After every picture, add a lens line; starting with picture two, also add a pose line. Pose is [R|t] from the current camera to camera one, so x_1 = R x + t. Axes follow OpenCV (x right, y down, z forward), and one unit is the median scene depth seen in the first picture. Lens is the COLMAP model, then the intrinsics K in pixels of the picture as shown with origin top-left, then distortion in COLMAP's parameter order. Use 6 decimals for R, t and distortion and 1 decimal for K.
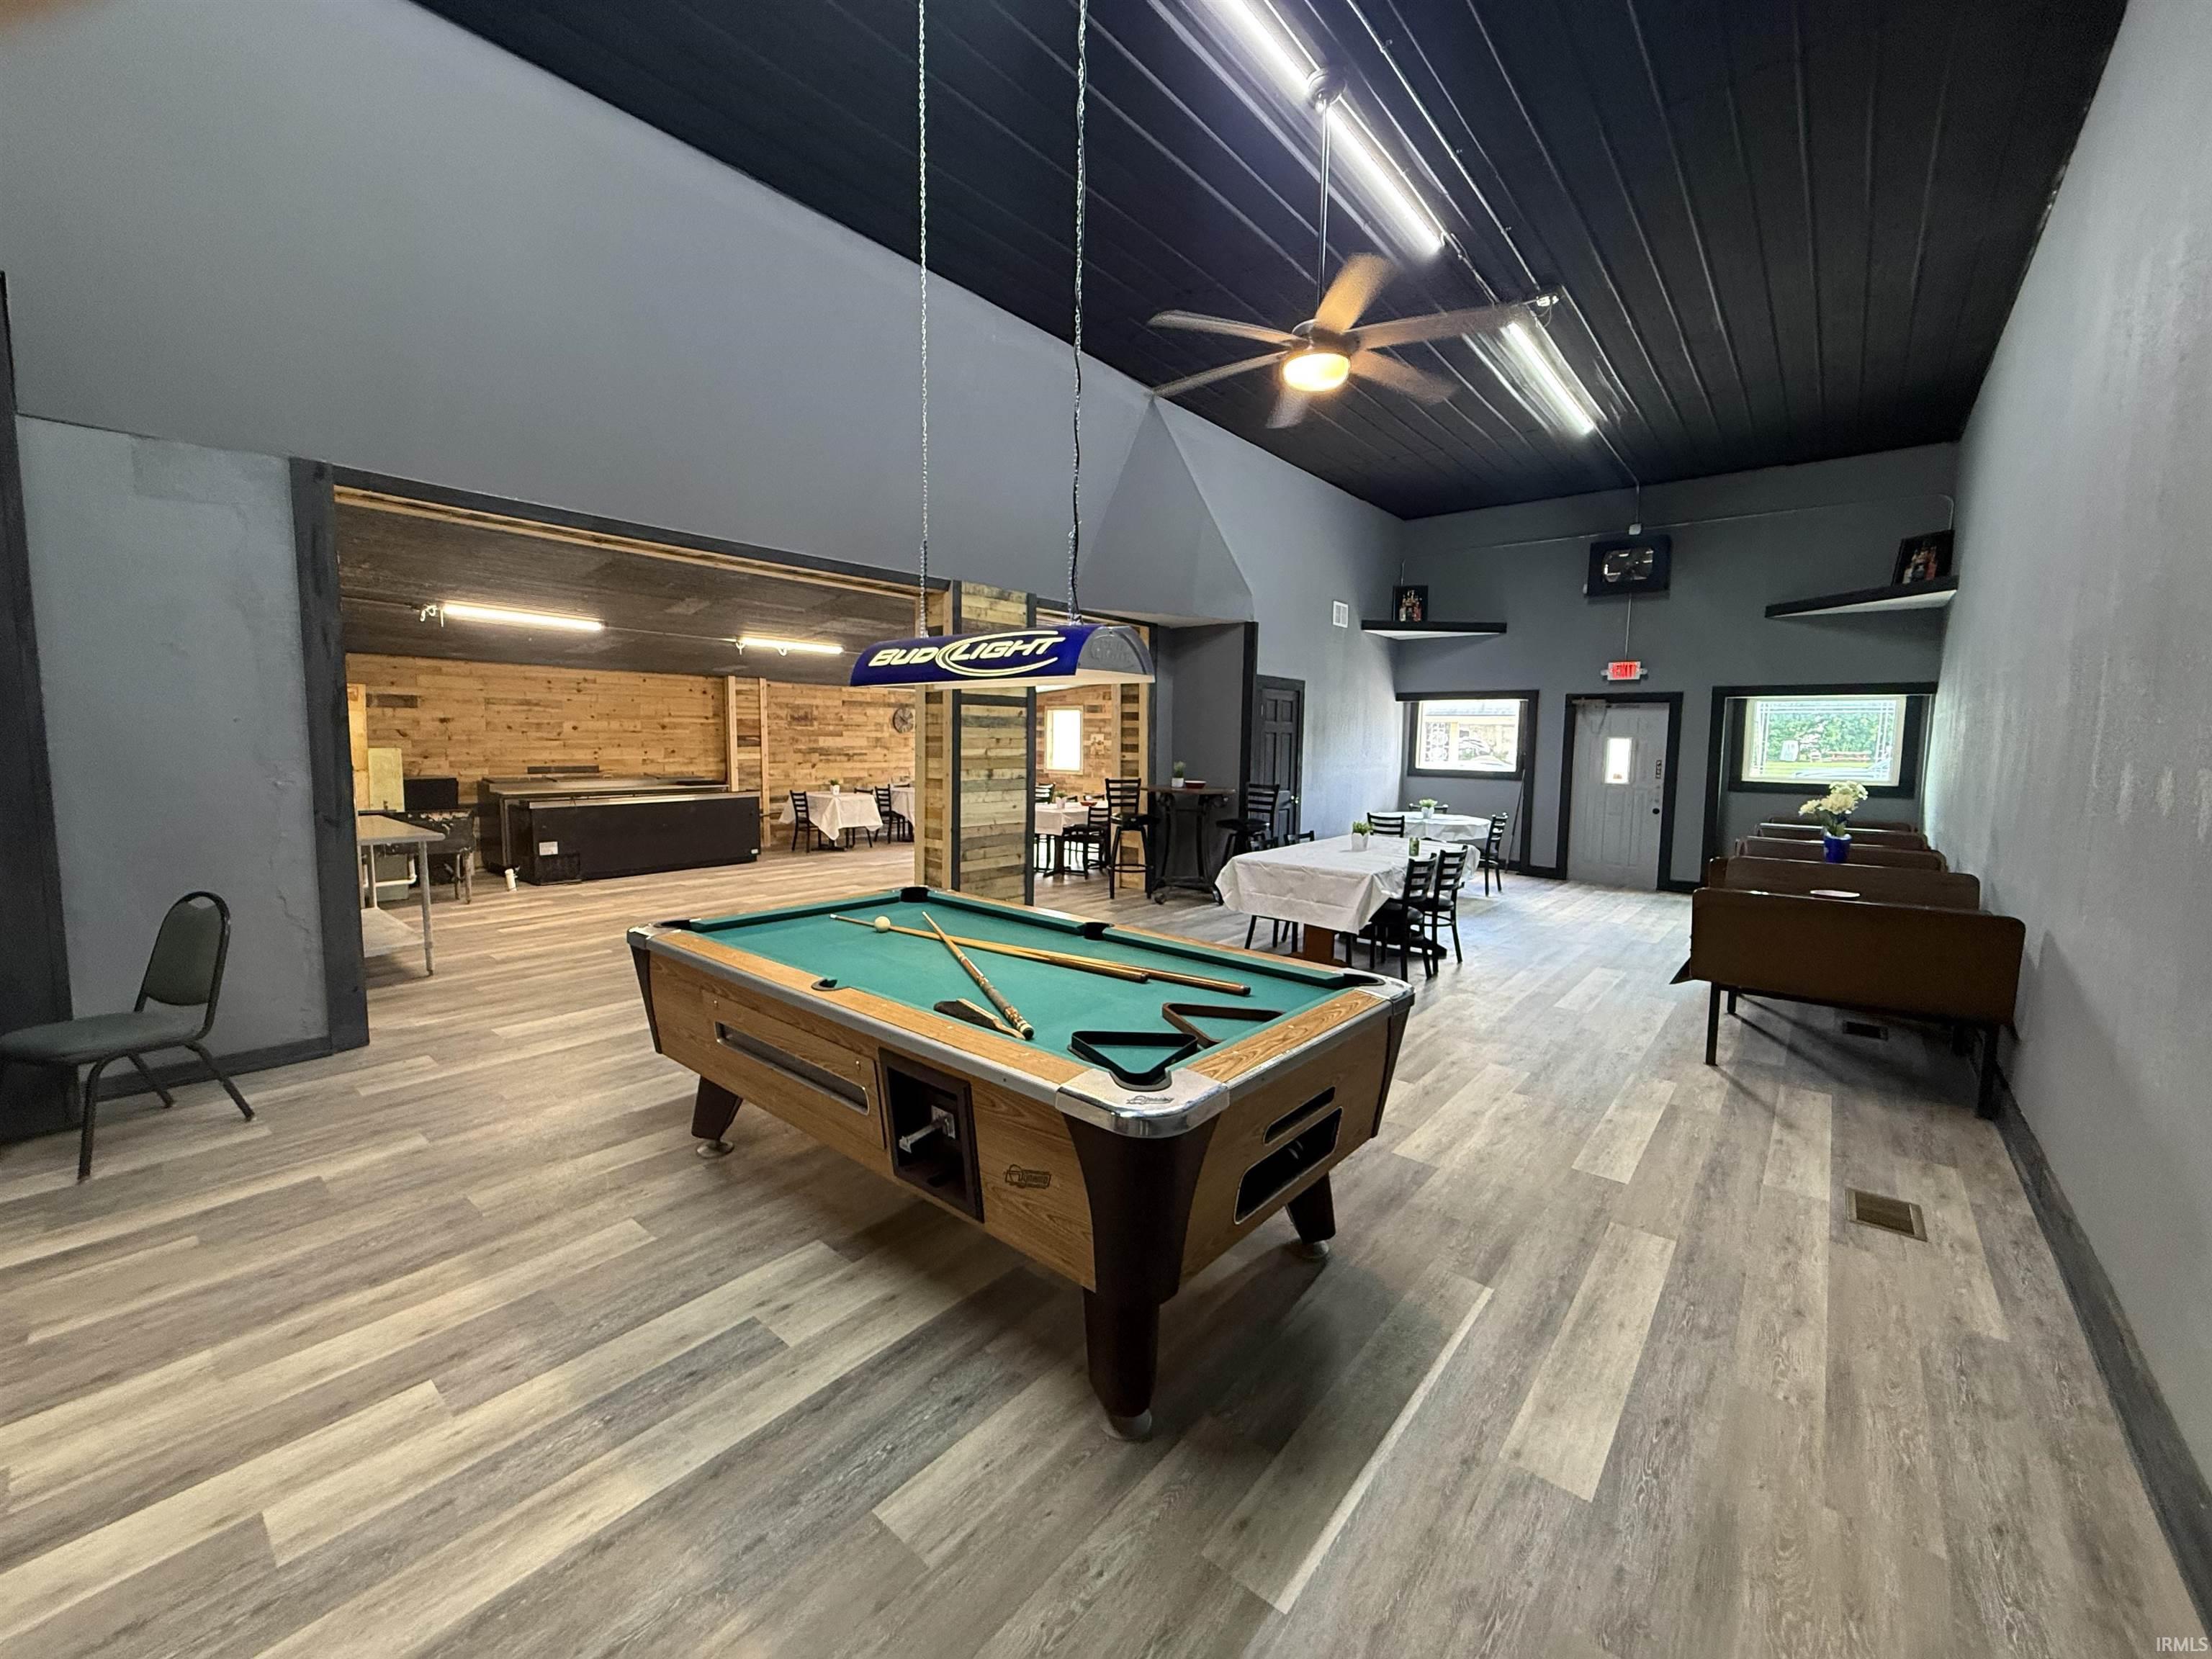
lens RADIAL K [[876.3, 0, 1106.6], [0, 876.3, 832.6], [0, 0, 1]] dist [0.002841, -0.000531]
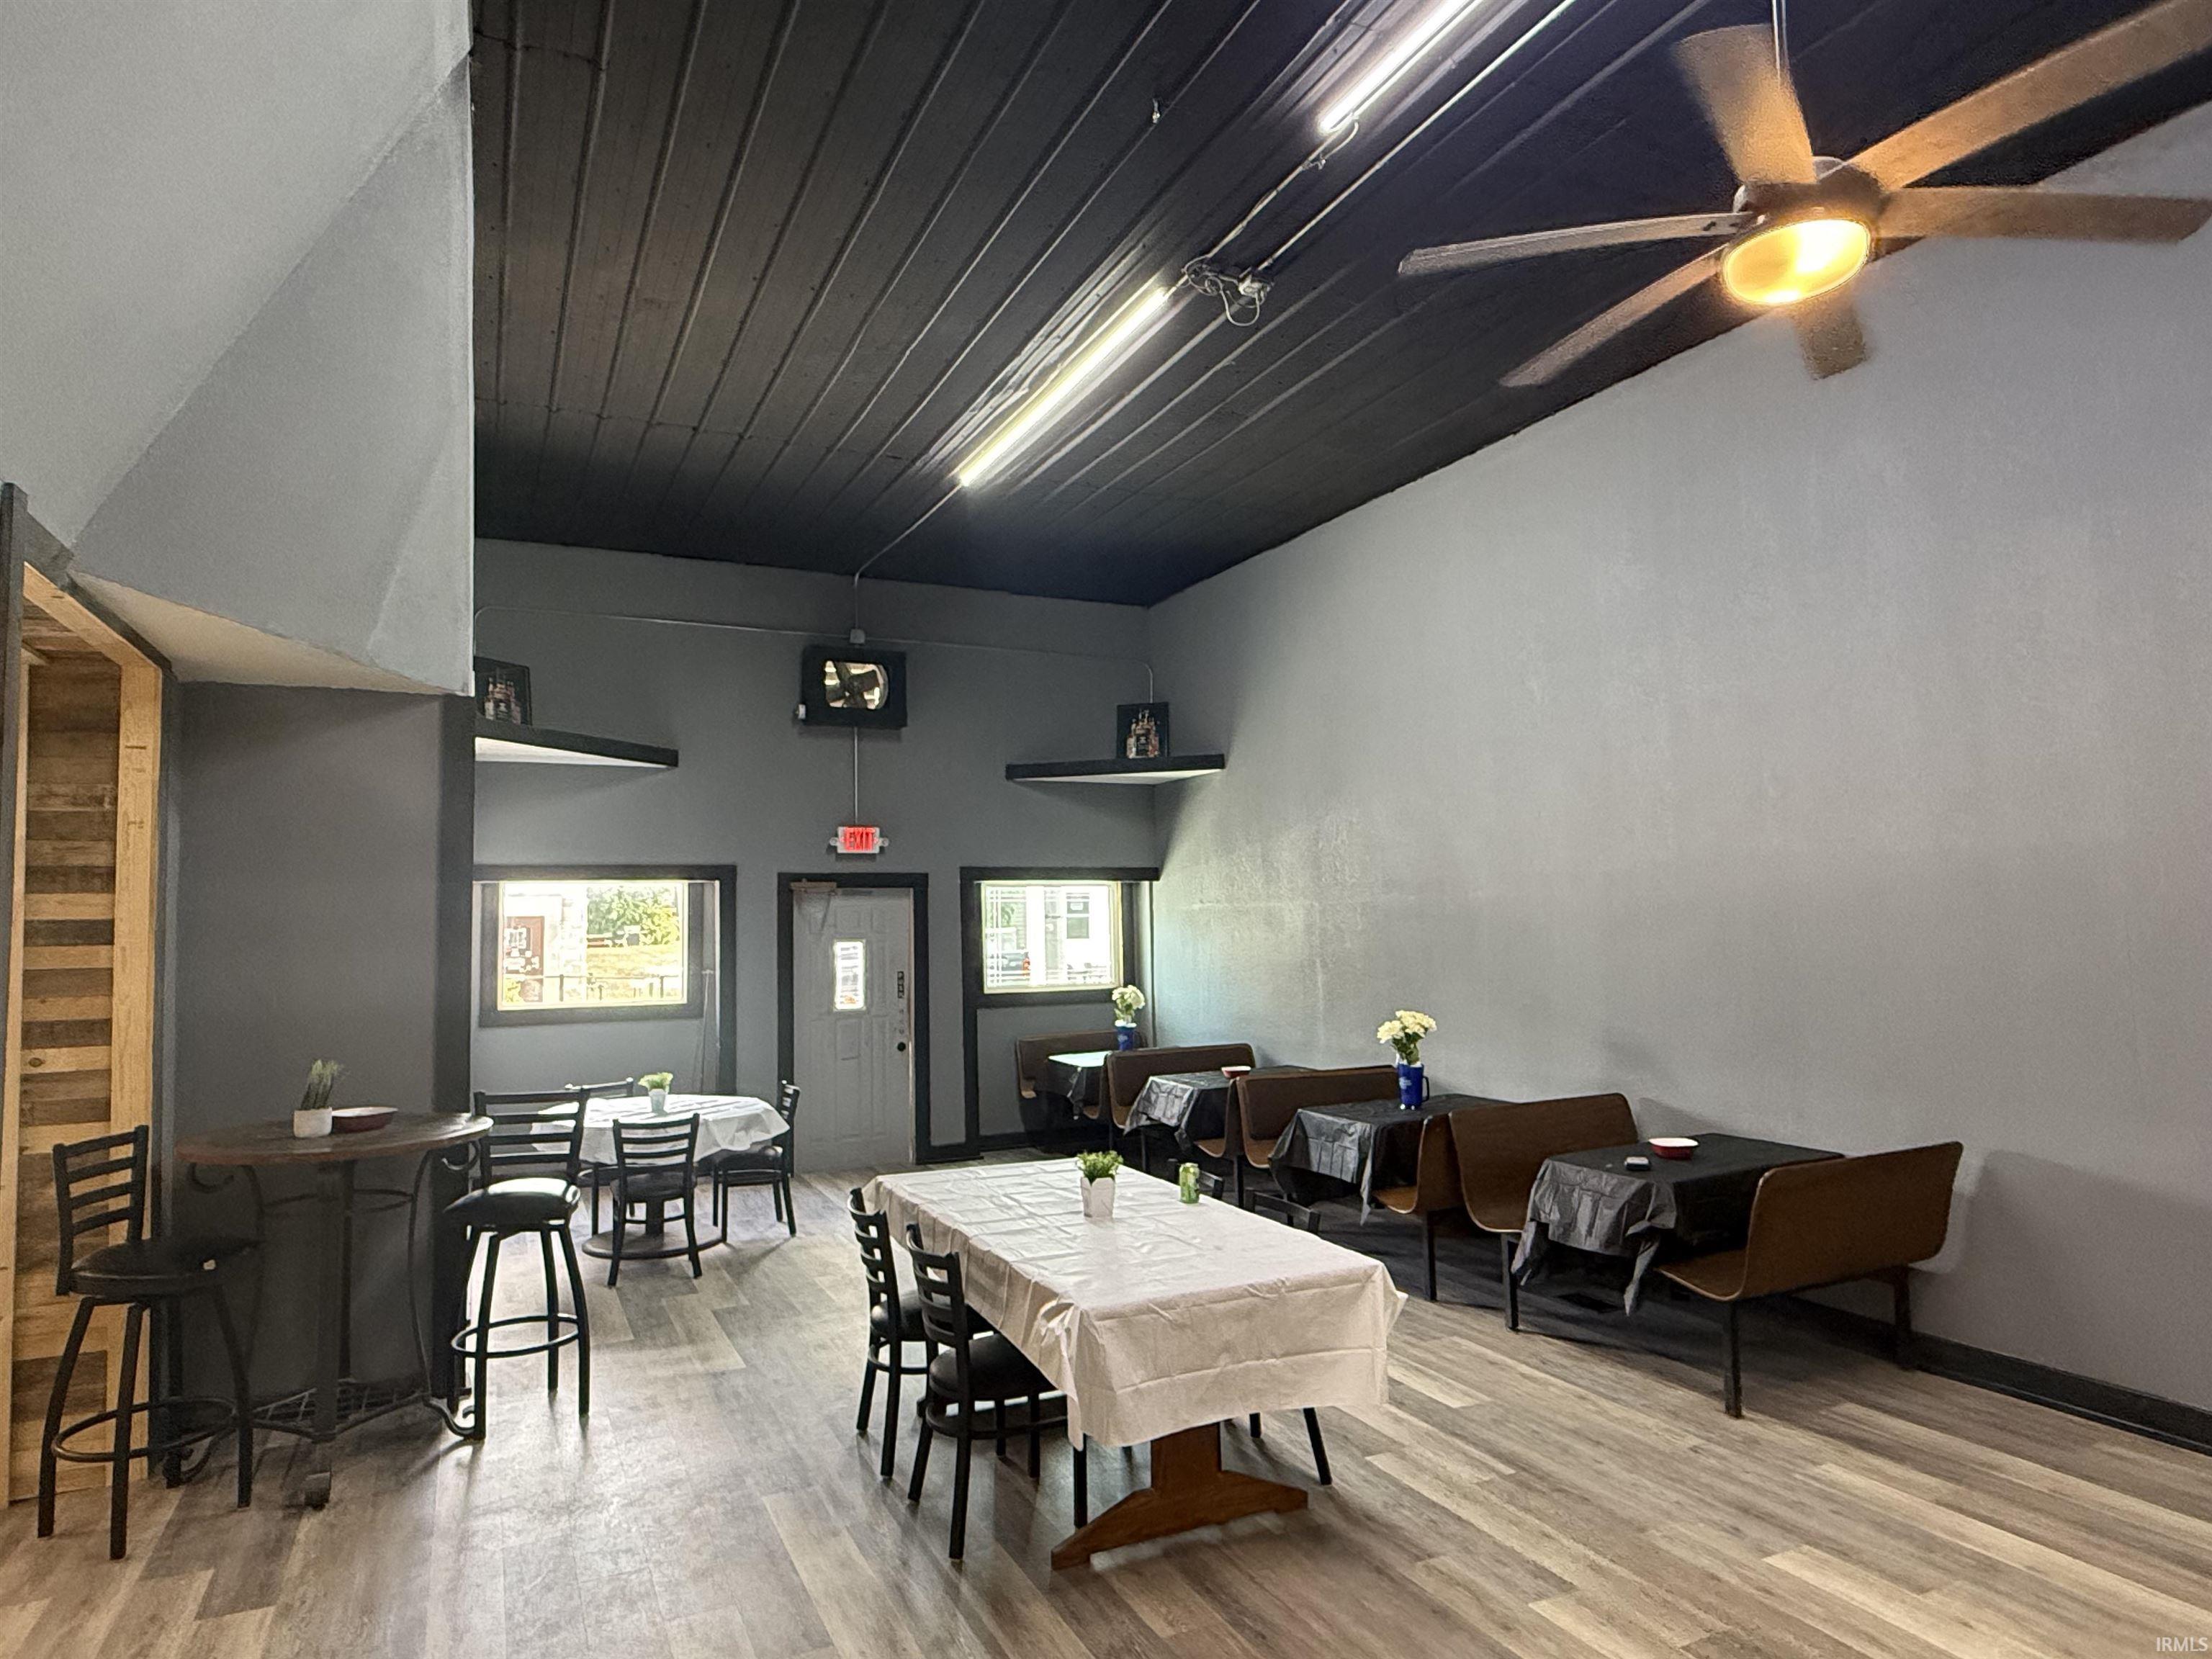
lens RADIAL K [[1285.2, 0, 1094.4], [0, 1285.2, 819.8], [0, 0, 1]] dist [0.007481, -0.003246]
pose [[0.418662, 0.048706, 0.906835, -0.216124], [0.119182, 0.986977, -0.108034, -0.070182], [-0.900288, 0.153308, 0.407405, 0.421672]]
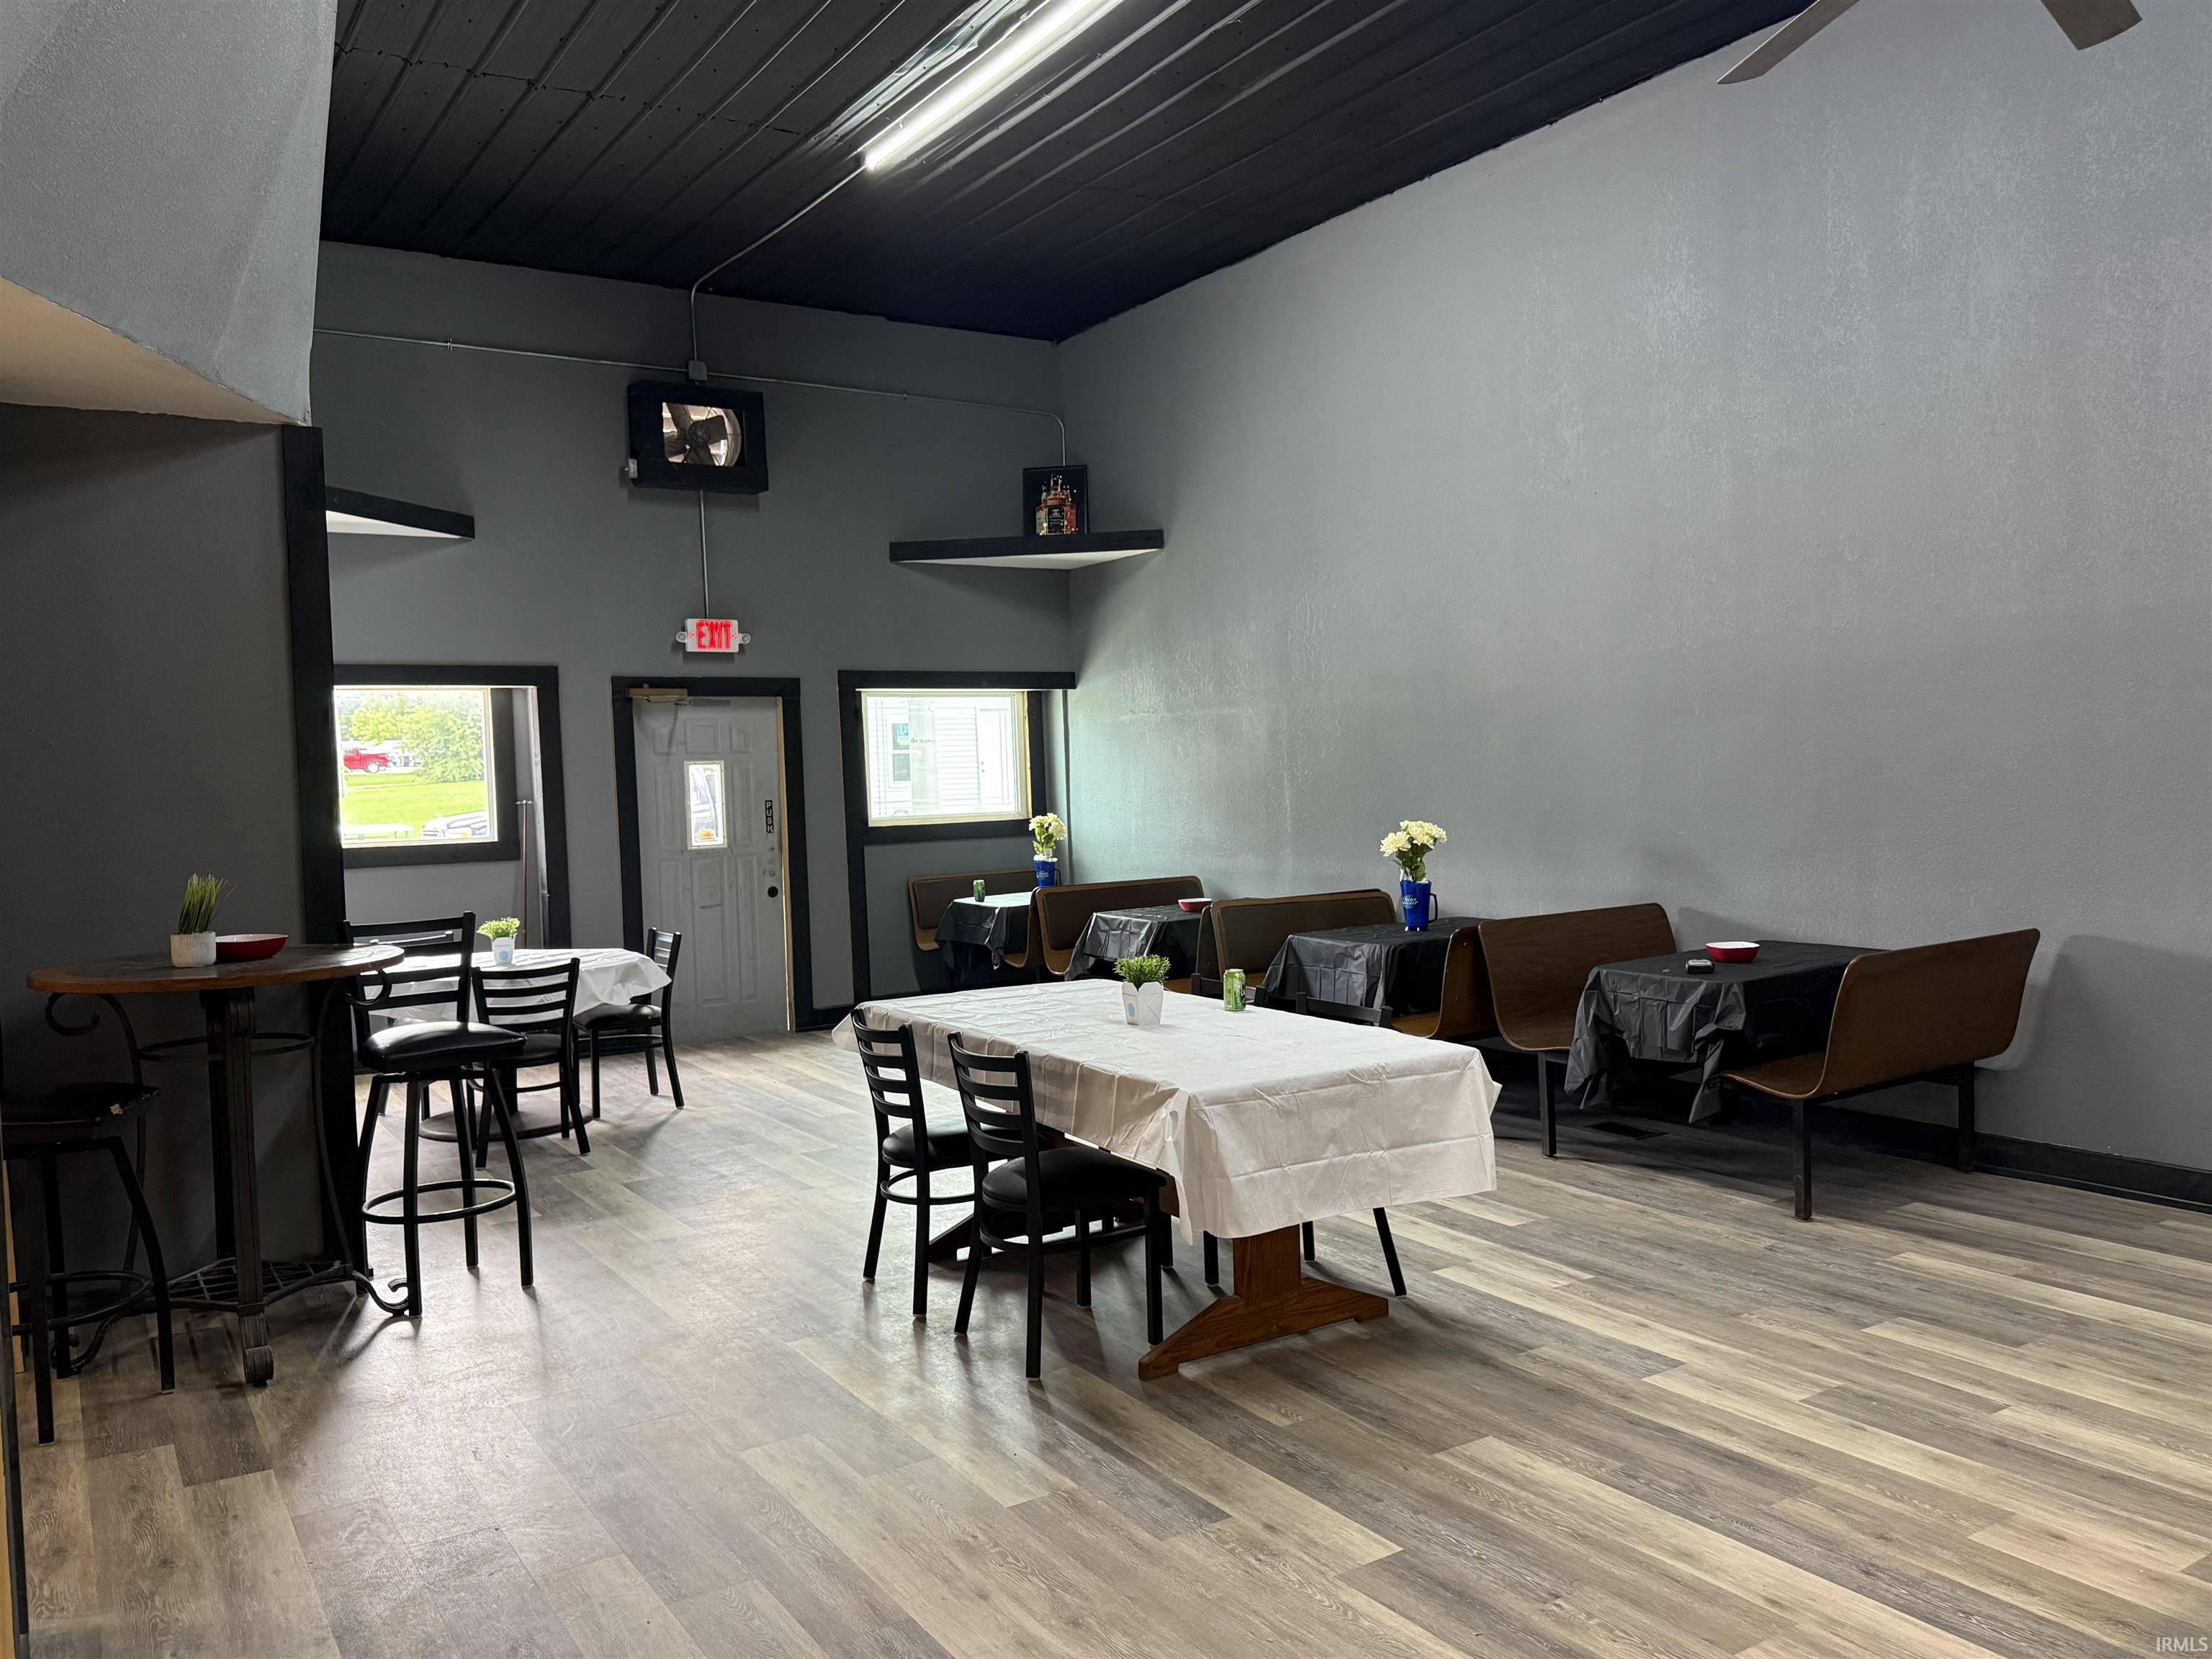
lens RADIAL K [[1658.8, 0, 1088.7], [0, 1658.8, 820.7], [0, 0, 1]] dist [0.074365, -0.091168]
pose [[0.305211, -0.057837, 0.950527, -0.293377], [0.136364, 0.990522, 0.016485, -0.057032], [-0.942471, 0.124586, 0.310205, 0.470140]]
